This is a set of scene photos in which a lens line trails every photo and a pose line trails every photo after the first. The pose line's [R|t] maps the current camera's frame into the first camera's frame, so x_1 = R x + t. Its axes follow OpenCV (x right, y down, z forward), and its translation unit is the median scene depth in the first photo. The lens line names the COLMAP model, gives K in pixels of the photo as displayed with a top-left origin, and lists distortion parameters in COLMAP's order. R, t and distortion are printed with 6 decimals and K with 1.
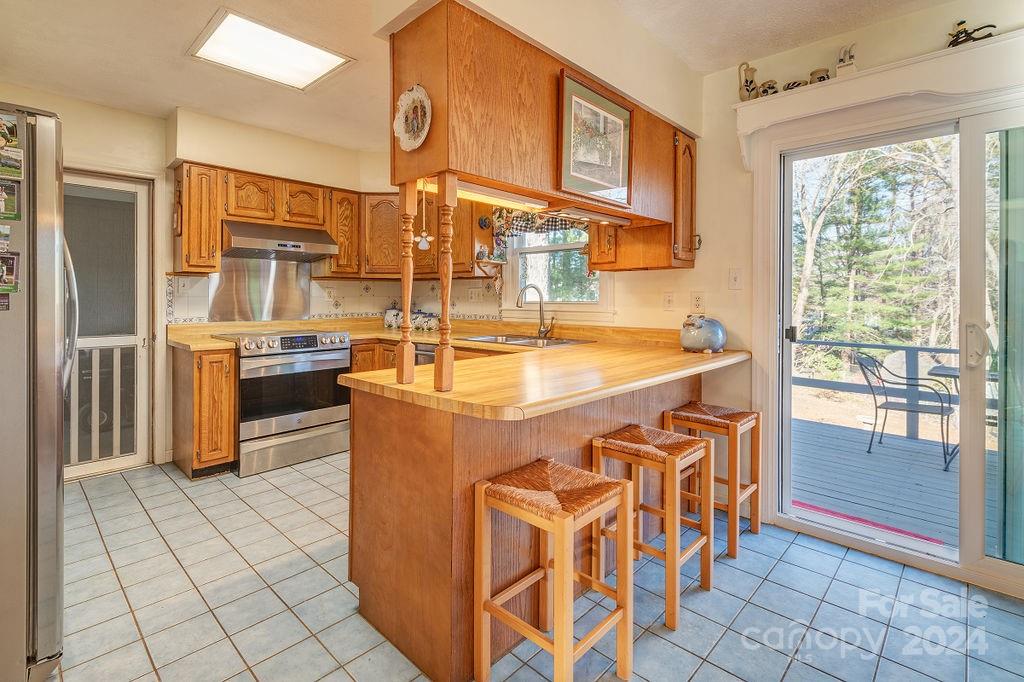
lens RADIAL K [[478.7, 0, 512.7], [0, 478.7, 297.4], [0, 0, 1]] dist [-0.014392, -0.000235]
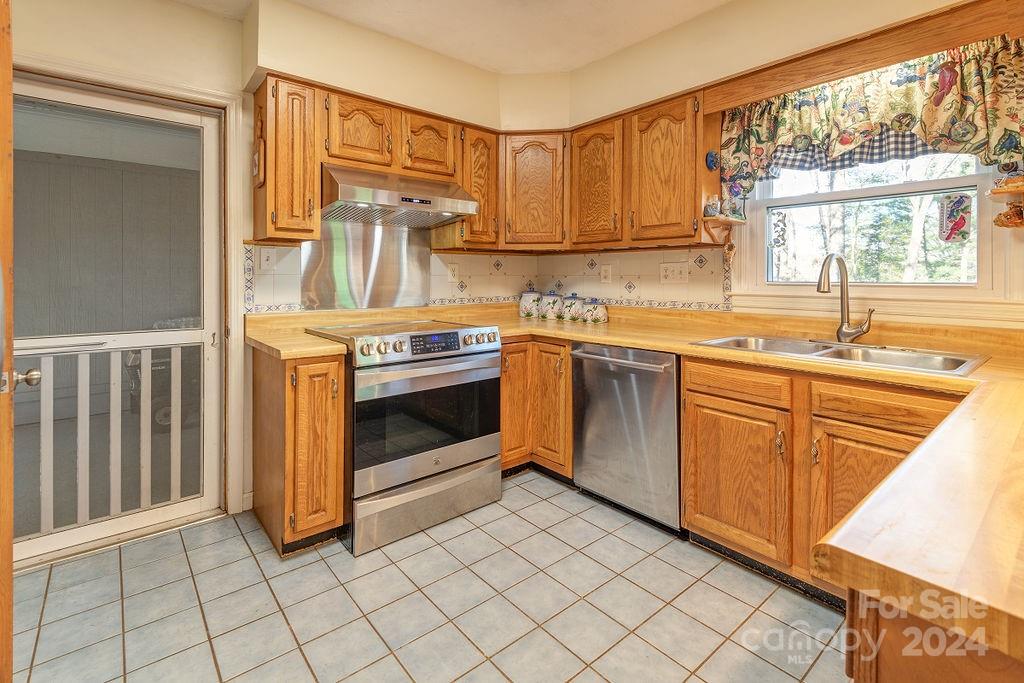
lens RADIAL K [[483.4, 0, 538.6], [0, 483.4, 281.1], [0, 0, 1]] dist [0.003090, -0.000197]
pose [[0.996741, 0.001964, -0.080644, -0.240896], [-0.001453, 0.999978, 0.006398, 0.002974], [0.080655, -0.006260, 0.996722, 0.326680]]
